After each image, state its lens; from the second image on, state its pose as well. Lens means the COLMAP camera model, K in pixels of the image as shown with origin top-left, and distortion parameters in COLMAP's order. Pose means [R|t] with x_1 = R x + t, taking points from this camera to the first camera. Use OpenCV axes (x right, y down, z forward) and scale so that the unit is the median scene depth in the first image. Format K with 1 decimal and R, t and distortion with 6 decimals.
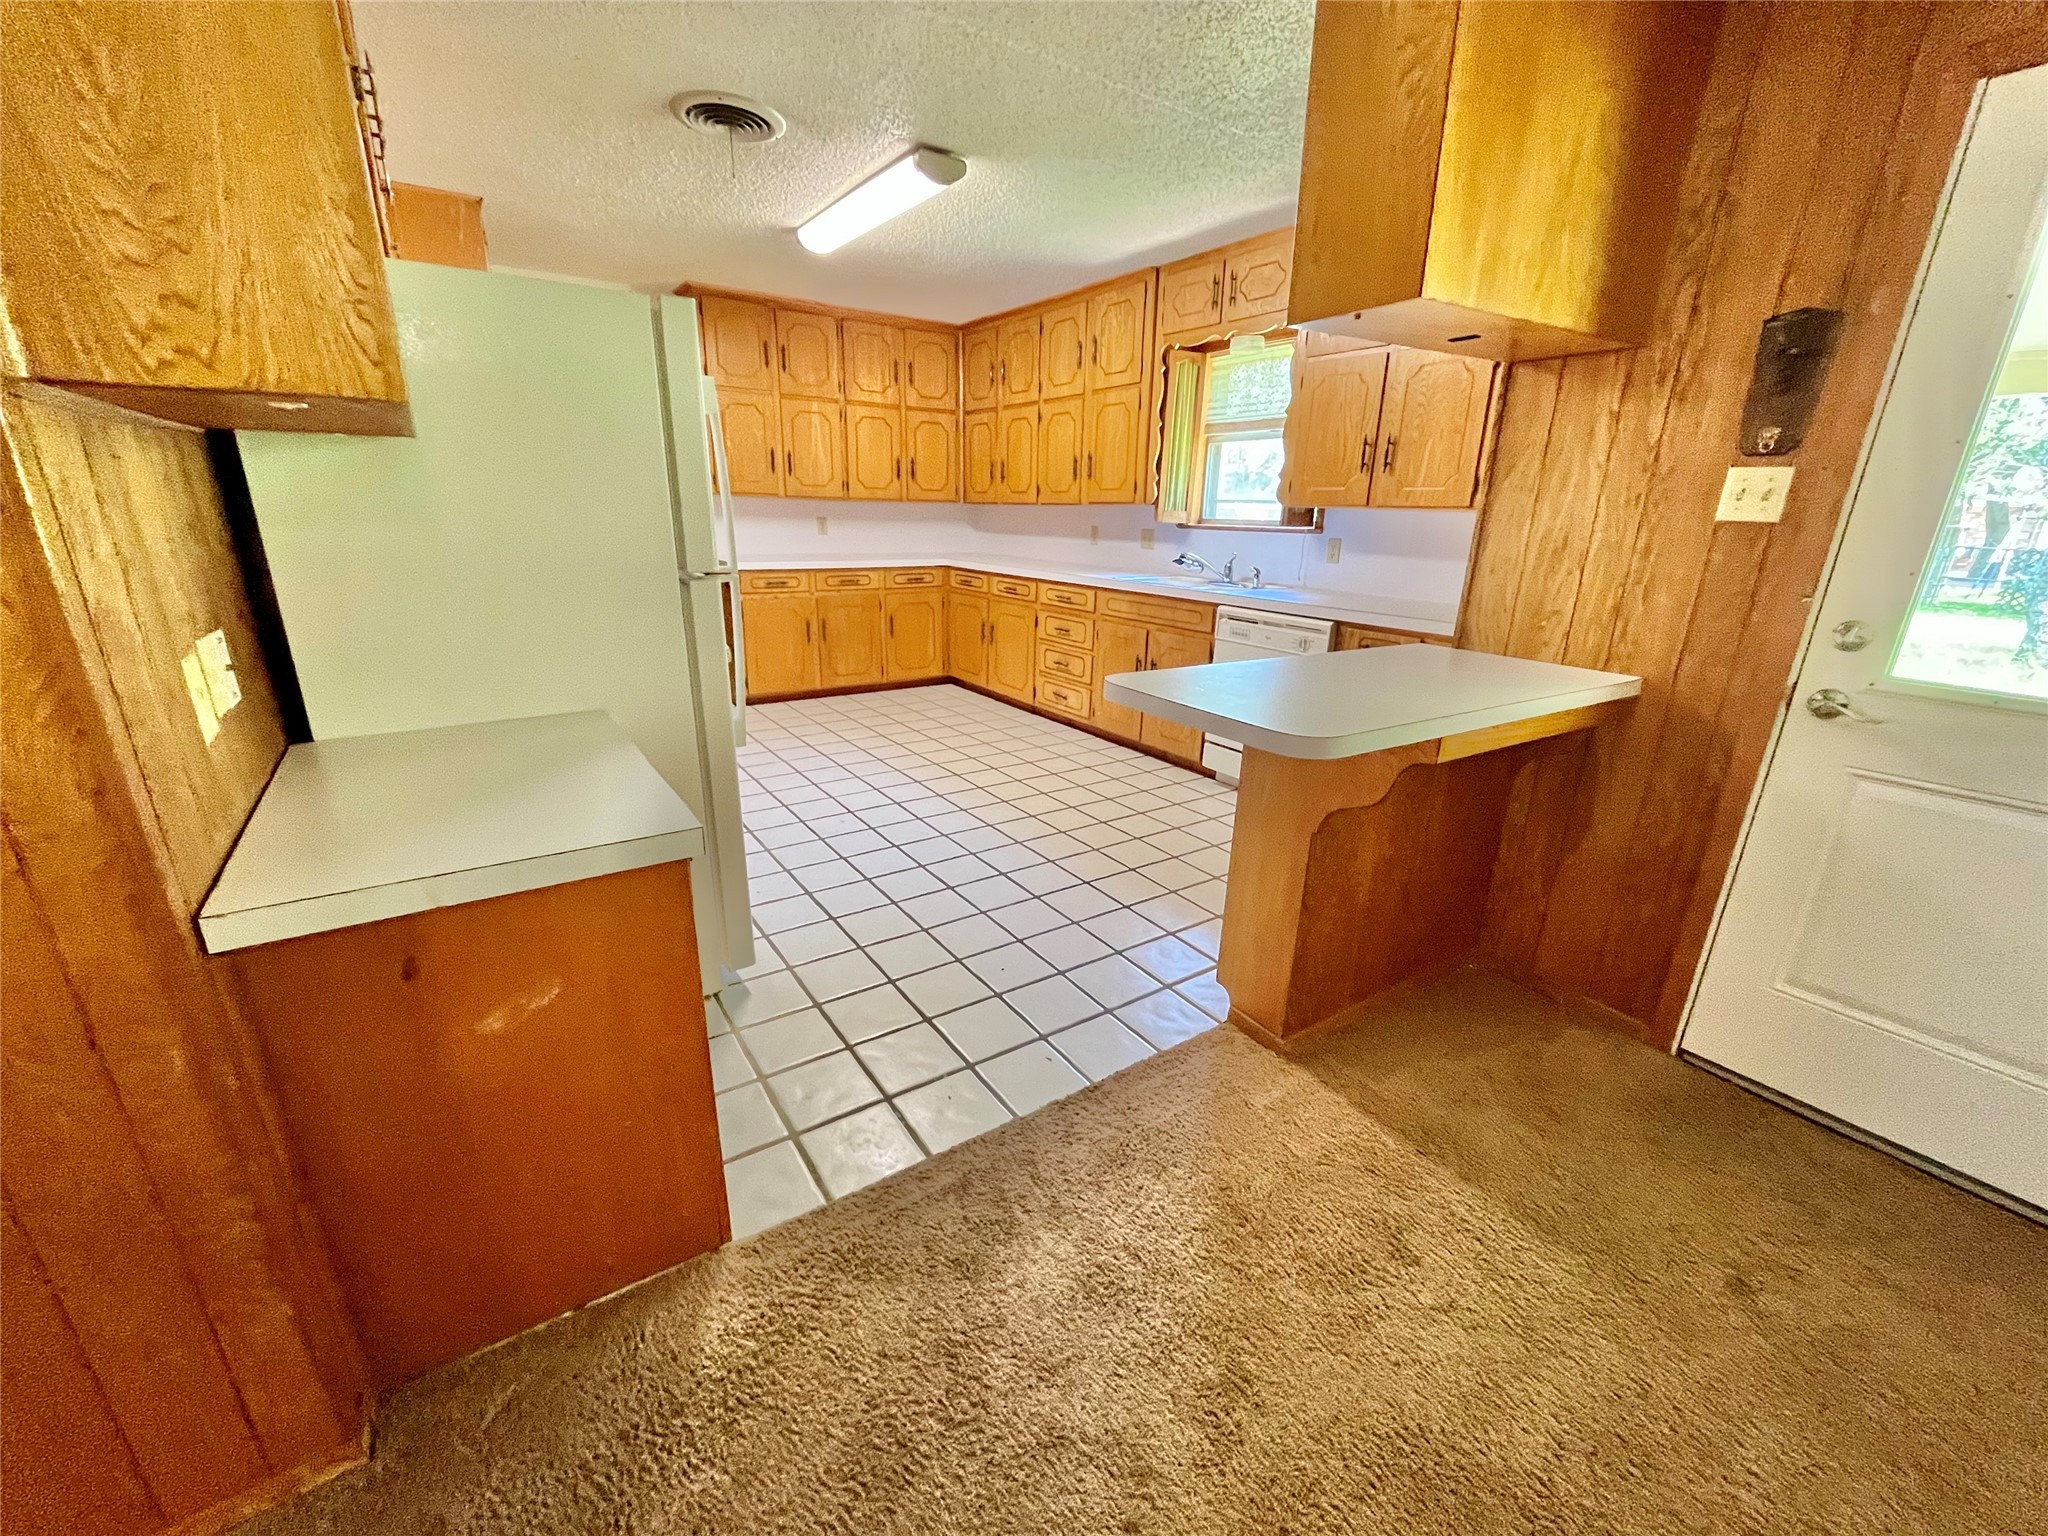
lens RADIAL K [[828.0, 0, 1020.3], [0, 828.0, 781.3], [0, 0, 1]] dist [-0.004482, -0.000647]
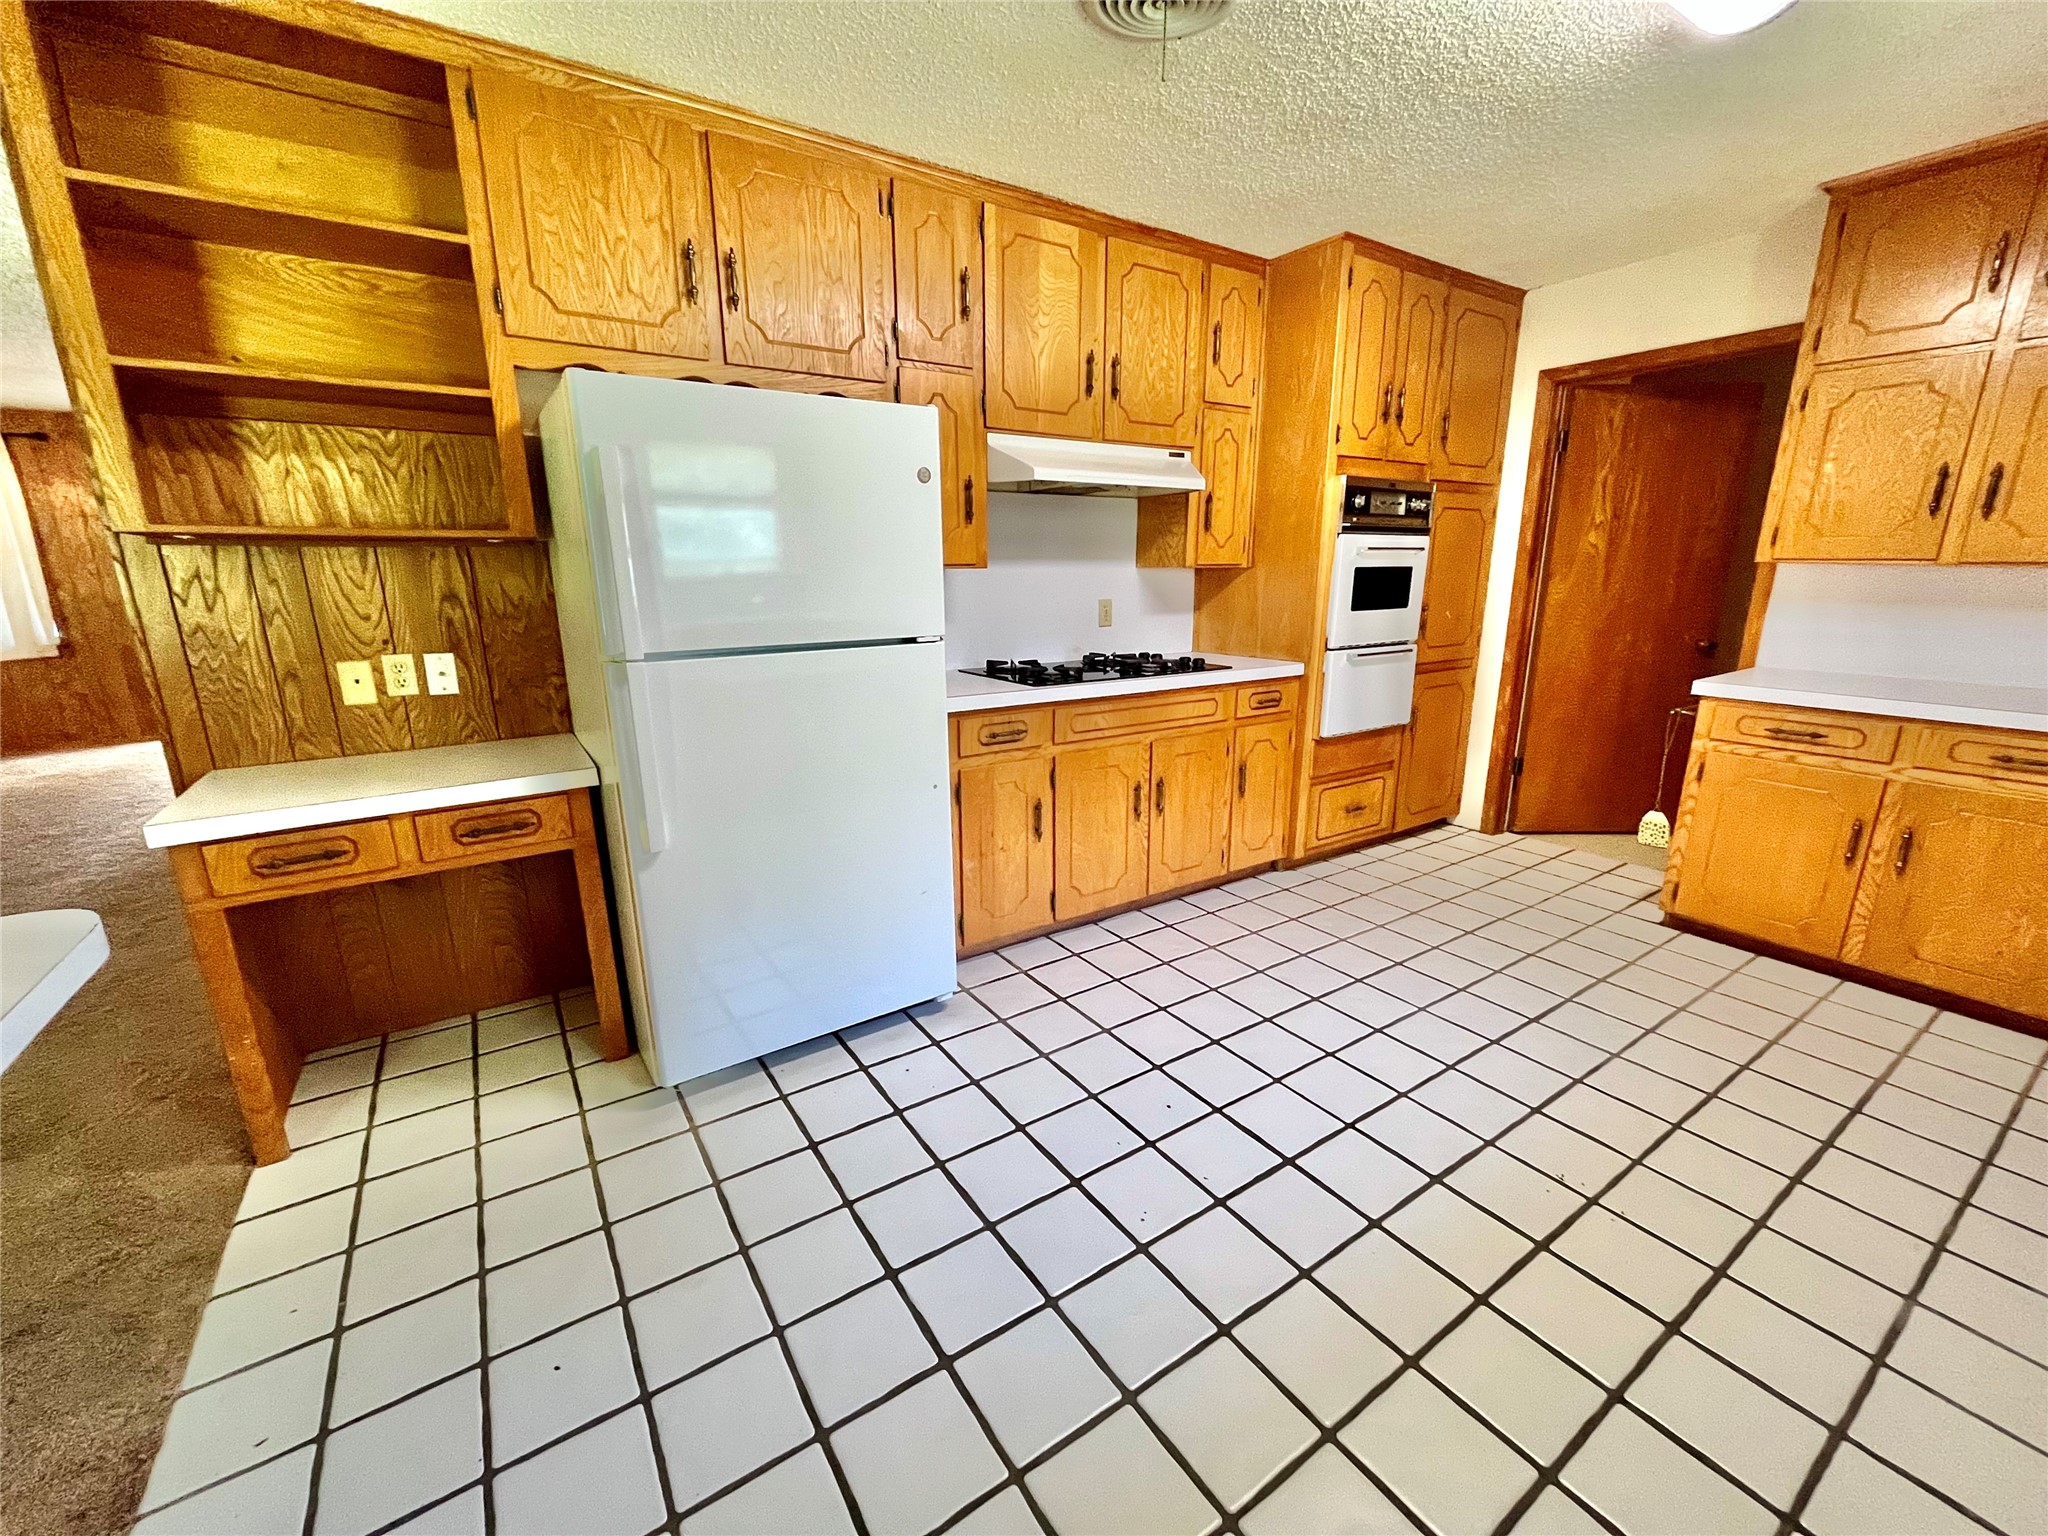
lens RADIAL K [[828.0, 0, 1019.2], [0, 828.0, 775.5], [0, 0, 1]] dist [-0.004482, -0.000647]
pose [[-0.009040, 0.224616, -0.974405, 0.229811], [-0.313521, 0.924674, 0.216061, -0.197629], [0.949538, 0.307450, 0.062063, 0.594965]]
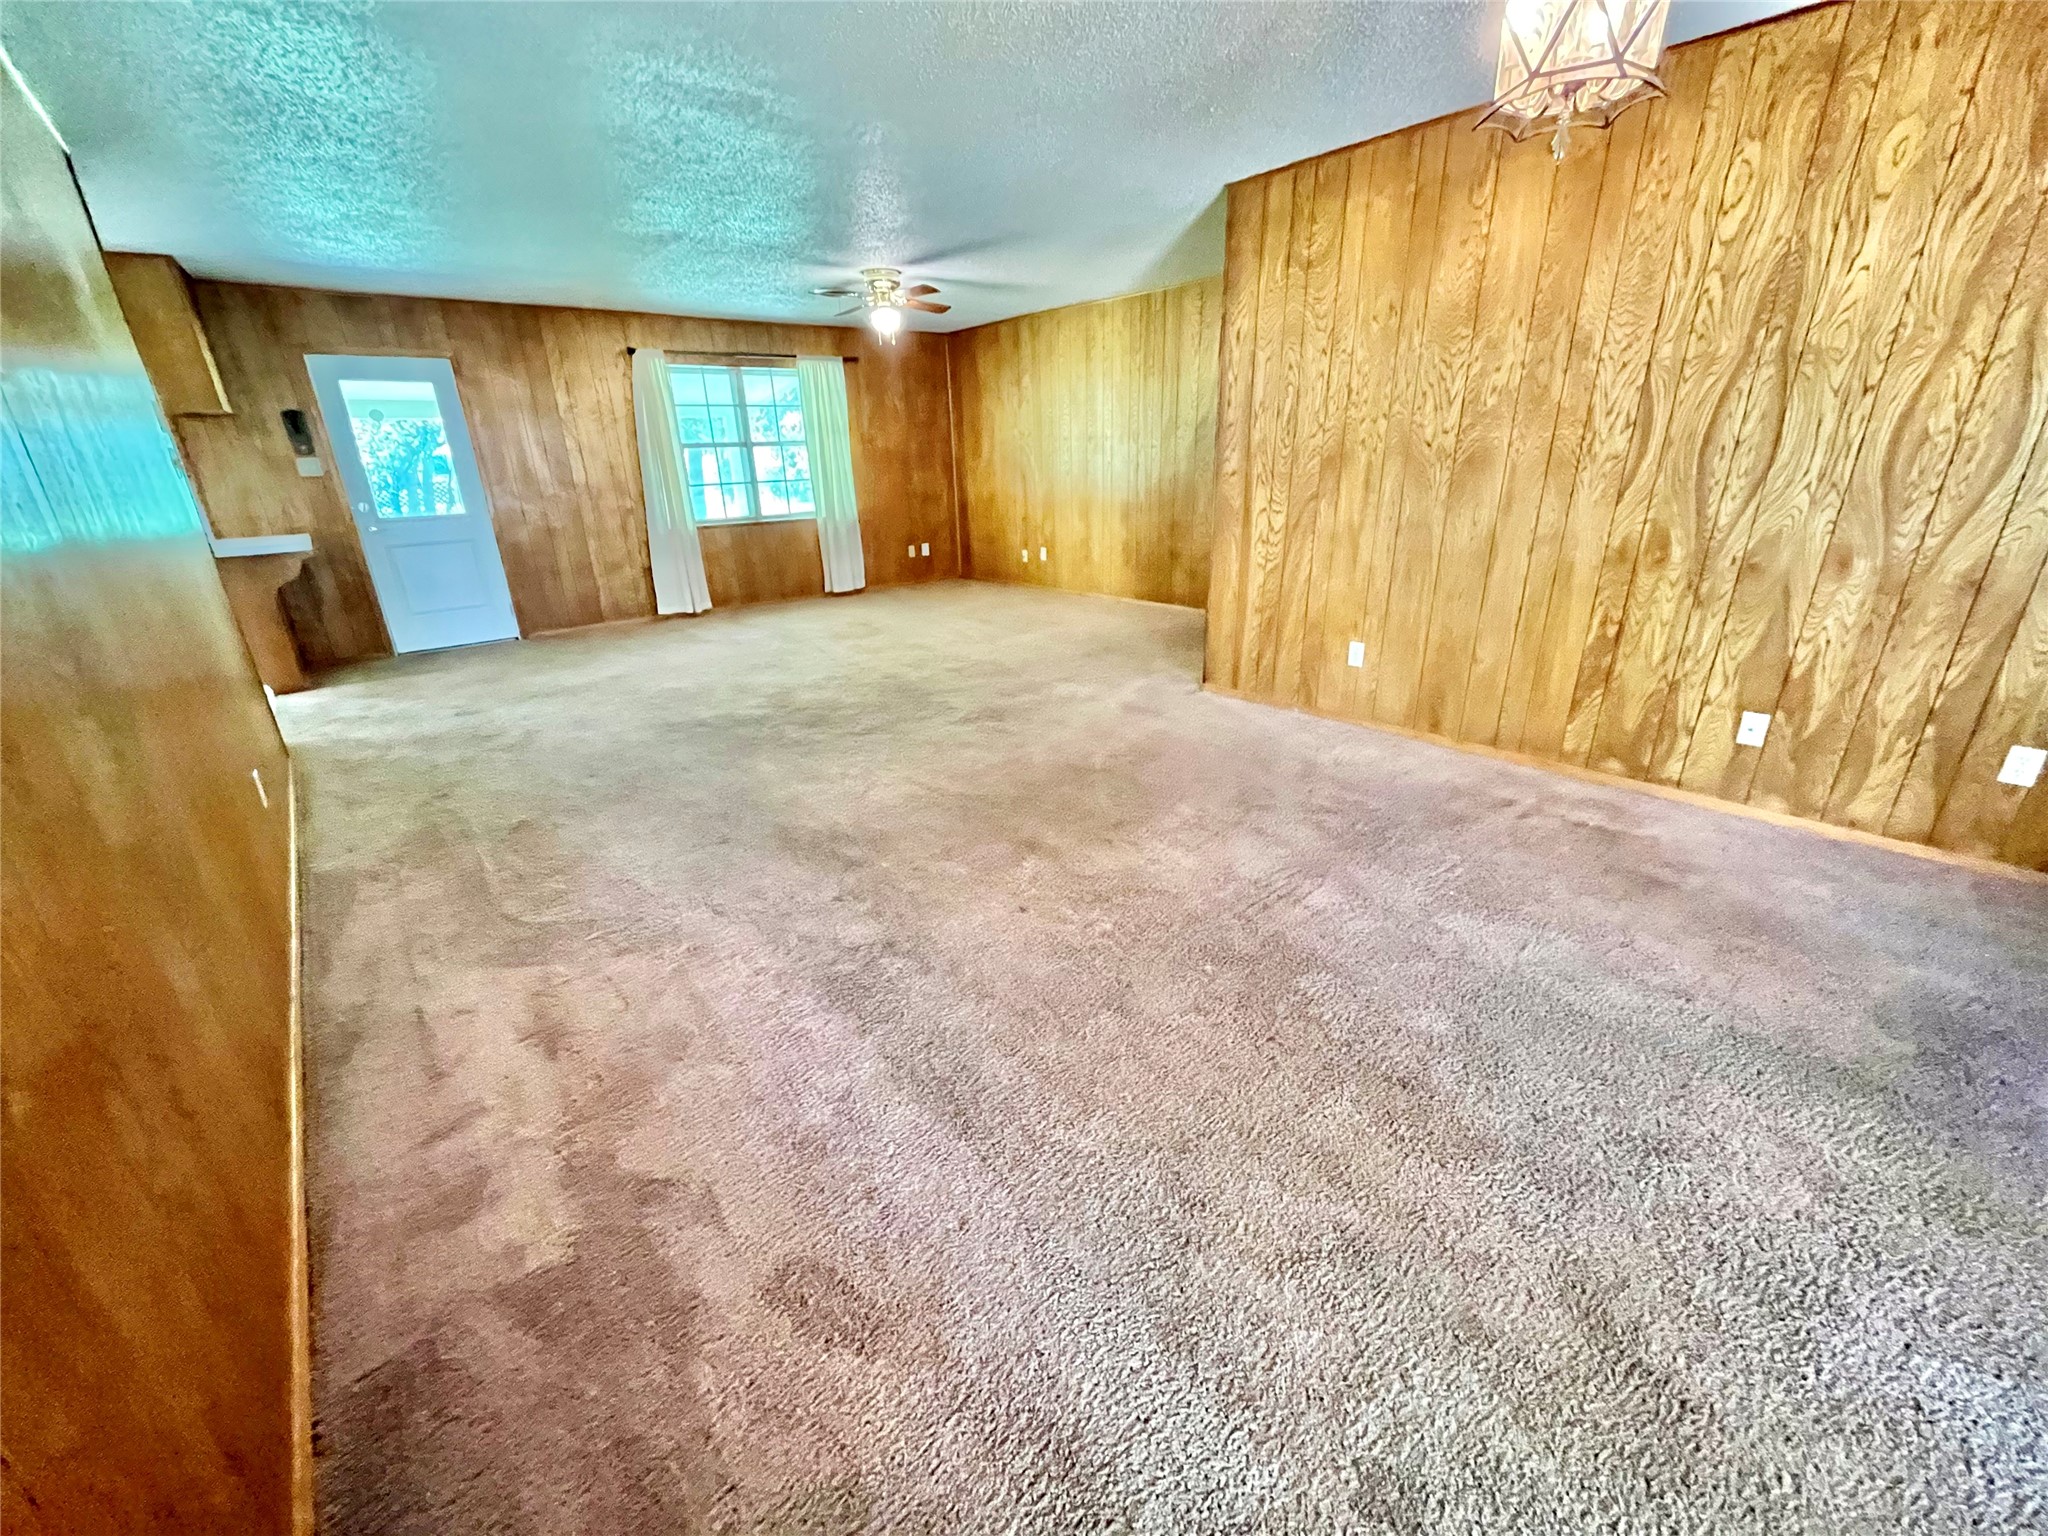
lens RADIAL K [[828.0, 0, 1028.8], [0, 828.0, 778.2], [0, 0, 1]] dist [-0.004482, -0.000647]
pose [[-0.117445, -0.382705, 0.916375, -1.088714], [0.341744, 0.850827, 0.399129, 0.134102], [-0.932426, 0.360041, 0.030862, -0.480736]]
